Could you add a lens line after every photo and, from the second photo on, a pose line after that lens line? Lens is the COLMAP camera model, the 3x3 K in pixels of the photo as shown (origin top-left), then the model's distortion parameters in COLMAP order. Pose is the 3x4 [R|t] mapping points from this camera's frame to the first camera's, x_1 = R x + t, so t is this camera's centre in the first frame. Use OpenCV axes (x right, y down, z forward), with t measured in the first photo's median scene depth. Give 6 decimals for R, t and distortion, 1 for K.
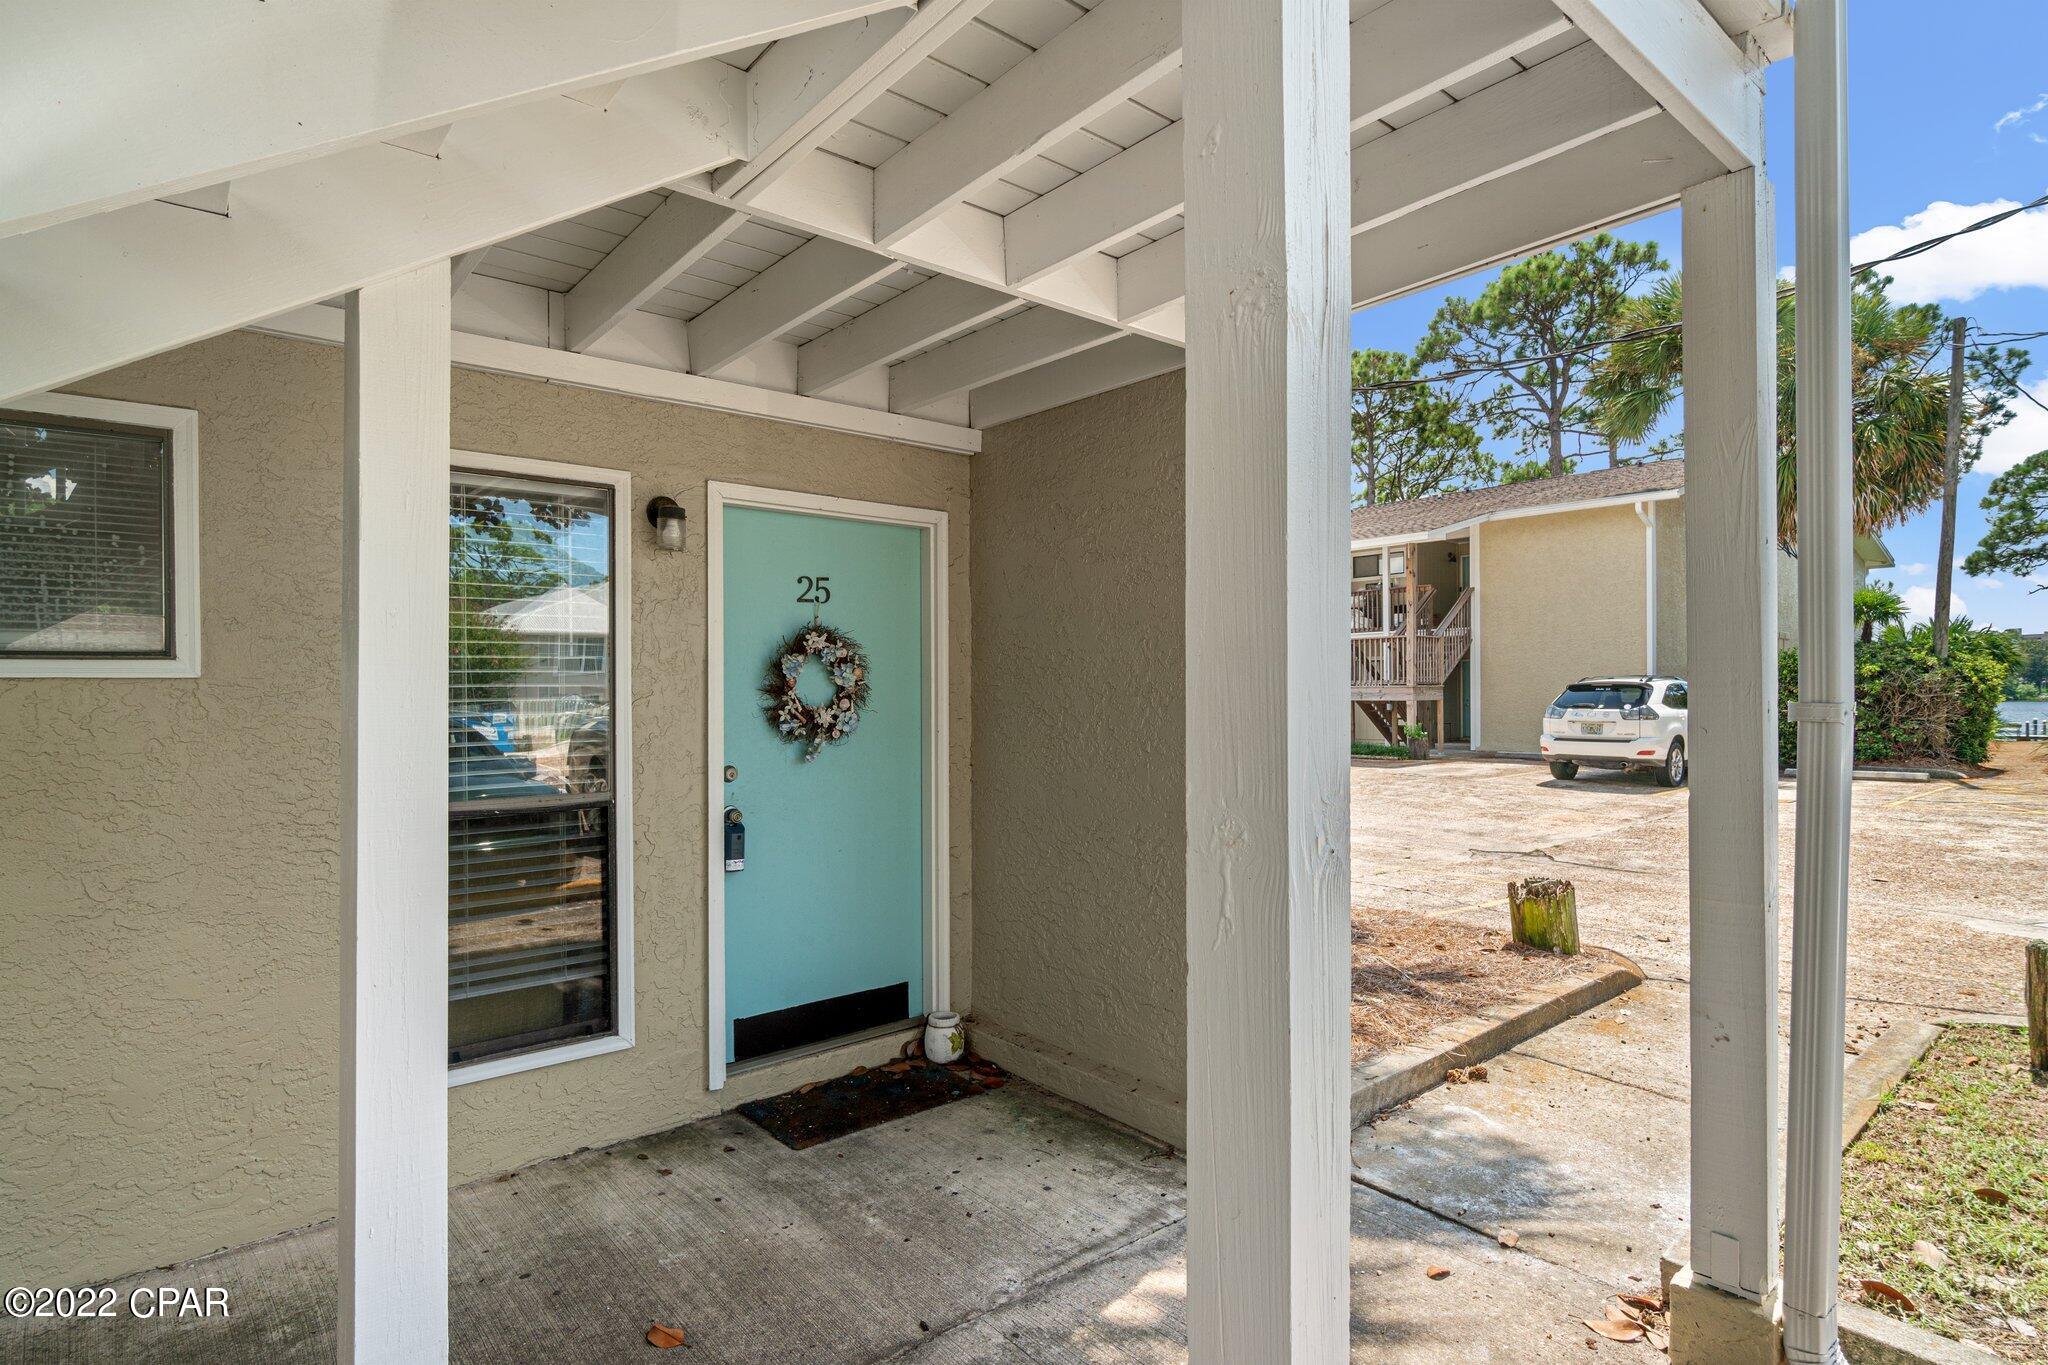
lens RADIAL K [[1032.8, 0, 968.8], [0, 1032.8, 679.8], [0, 0, 1]] dist [-0.014664, 0.000874]
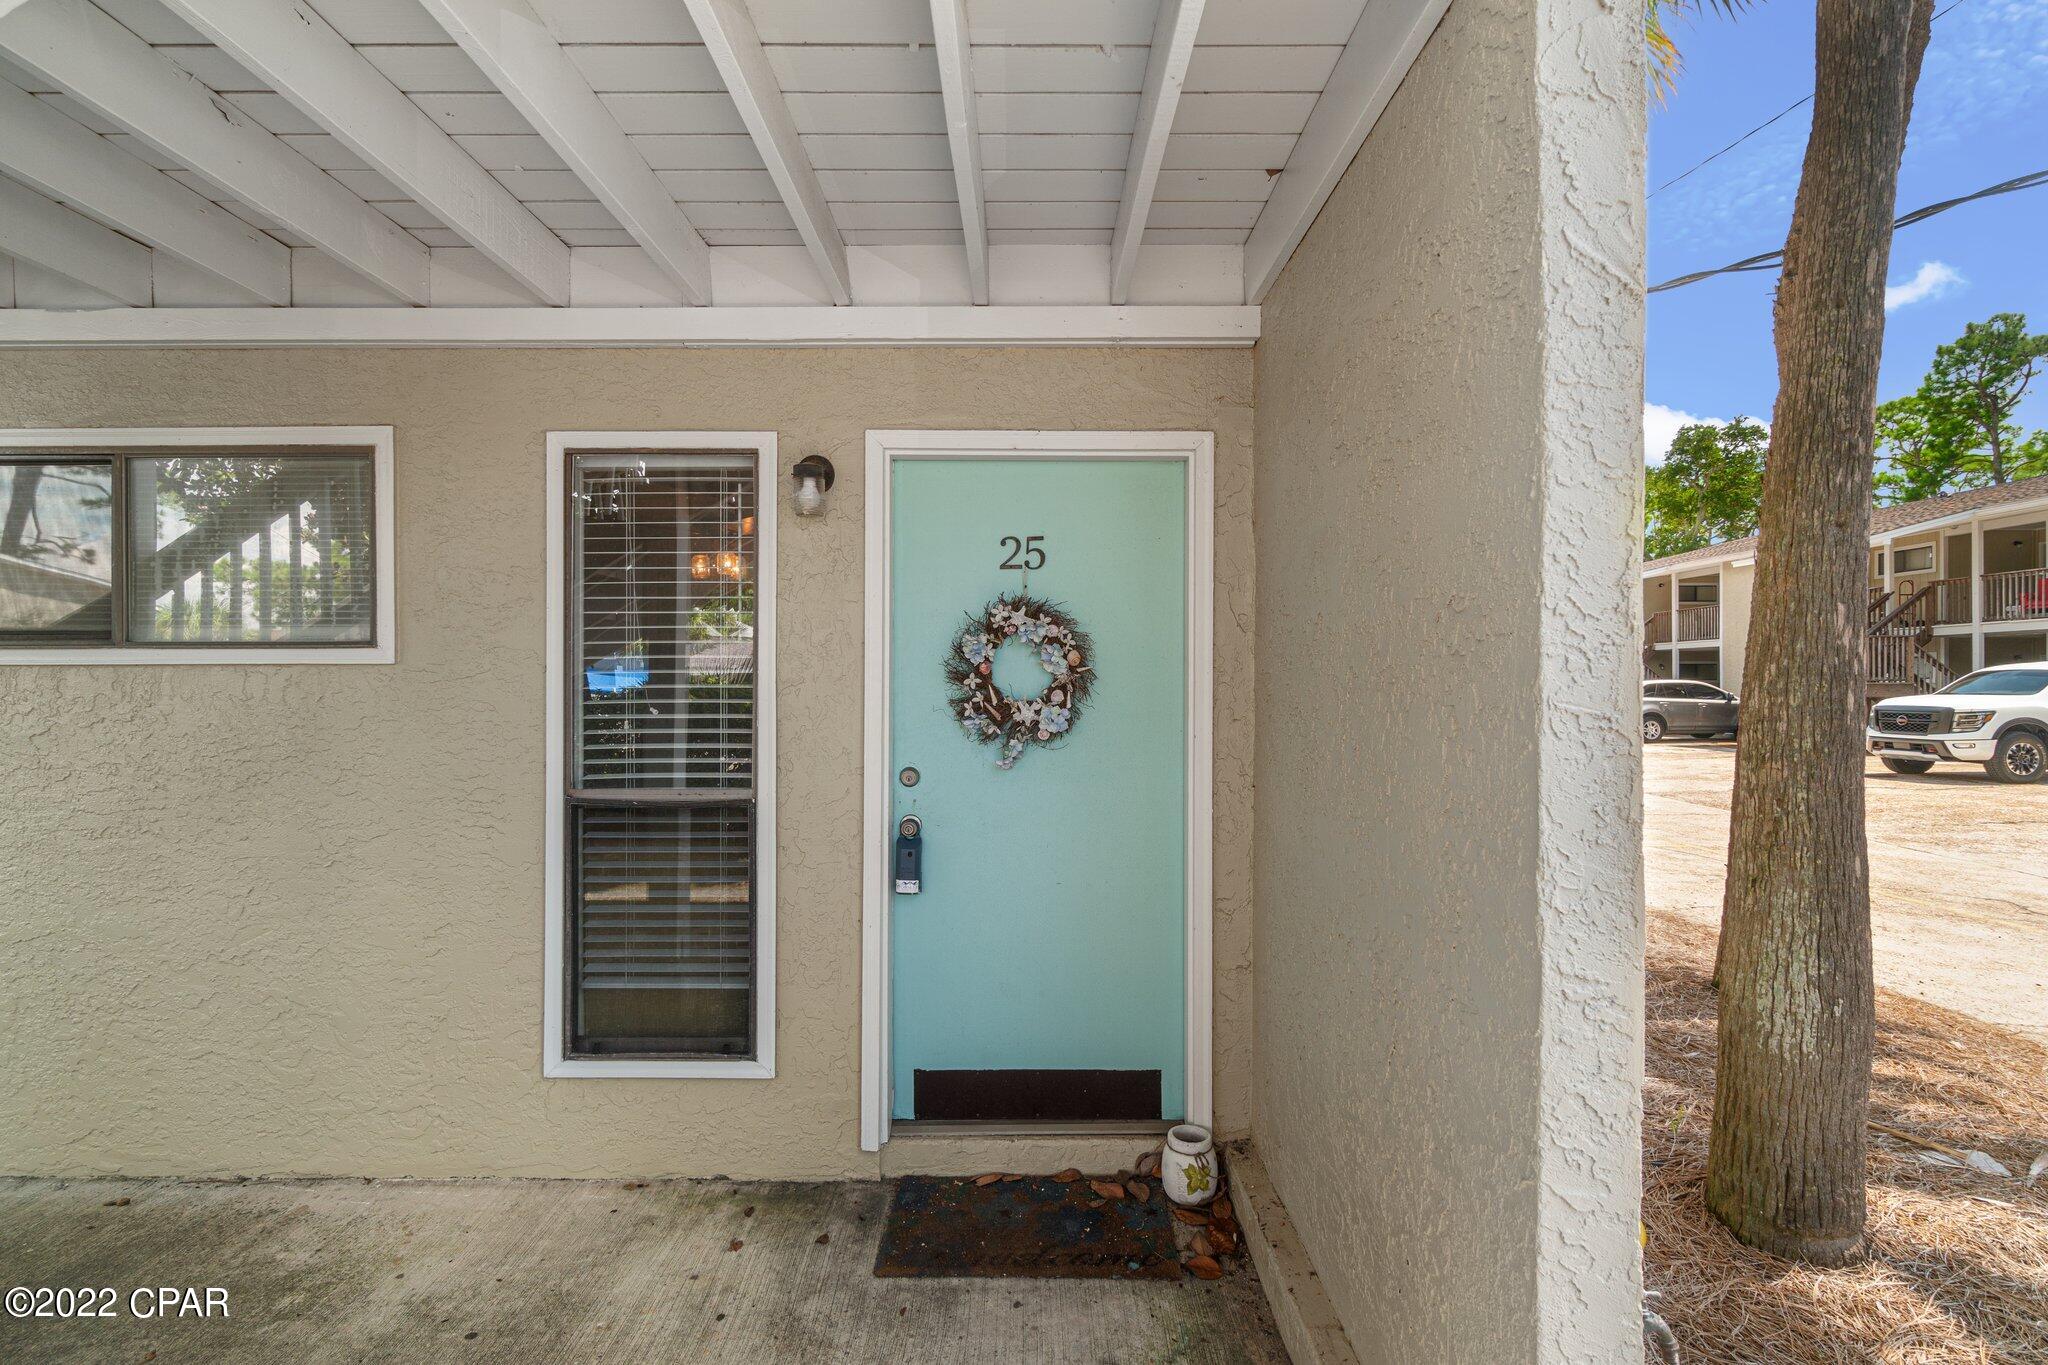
lens RADIAL K [[884.1, 0, 1024.0], [0, 884.1, 682.5], [0, 0, 1]] dist [-0.002072, -0.001217]
pose [[0.786679, 0.004763, -0.617344, 0.284607], [0.000055, 0.999970, 0.007785, 0.007916], [0.617362, -0.006159, 0.786655, 0.484578]]
